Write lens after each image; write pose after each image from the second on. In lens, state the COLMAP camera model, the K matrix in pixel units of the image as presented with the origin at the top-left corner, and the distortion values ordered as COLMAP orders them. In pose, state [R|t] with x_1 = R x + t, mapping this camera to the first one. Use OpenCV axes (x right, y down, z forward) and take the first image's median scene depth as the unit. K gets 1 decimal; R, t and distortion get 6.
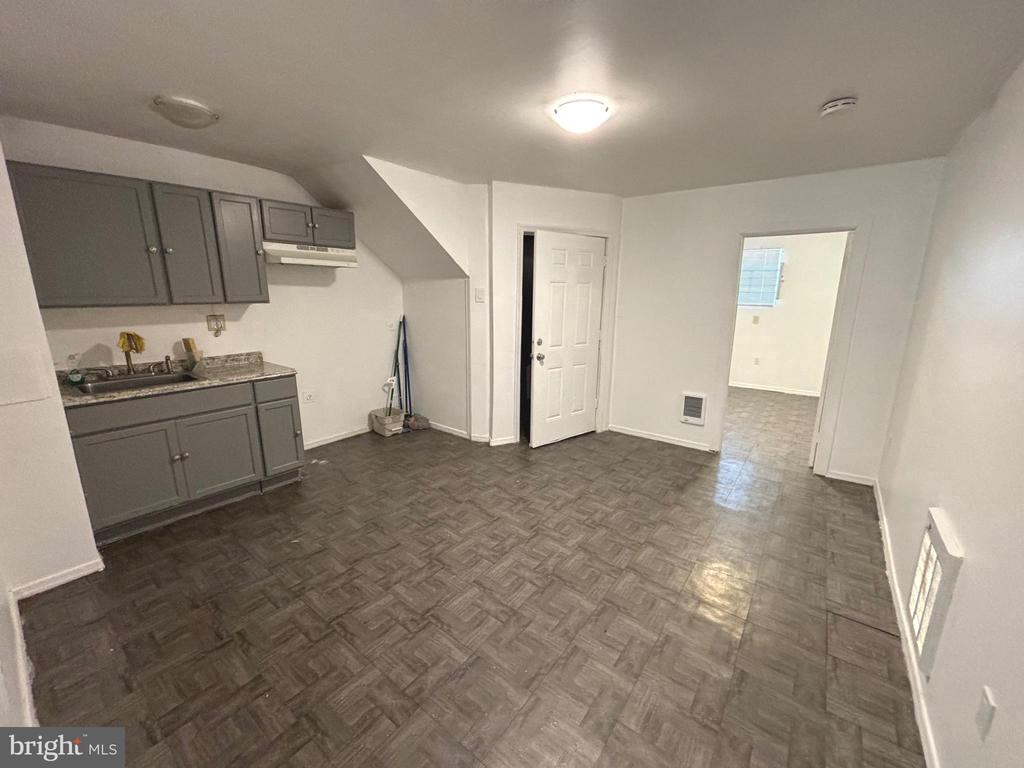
lens RADIAL K [[411.9, 0, 511.2], [0, 411.9, 379.6], [0, 0, 1]] dist [0.000342, -0.000102]
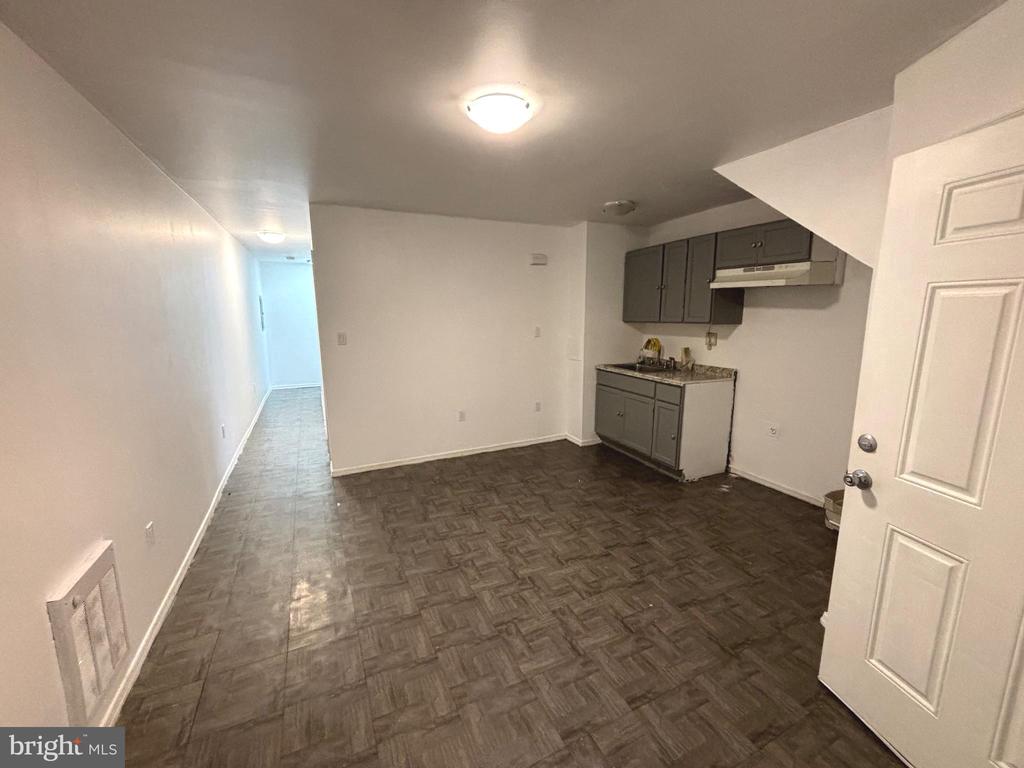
lens RADIAL K [[411.9, 0, 511.7], [0, 411.9, 382.8], [0, 0, 1]] dist [0.000342, -0.000102]
pose [[-0.448279, 0.152423, -0.880803, 0.698961], [-0.193095, 0.945579, 0.261907, -0.234814], [0.872789, 0.287486, -0.394451, 1.062474]]
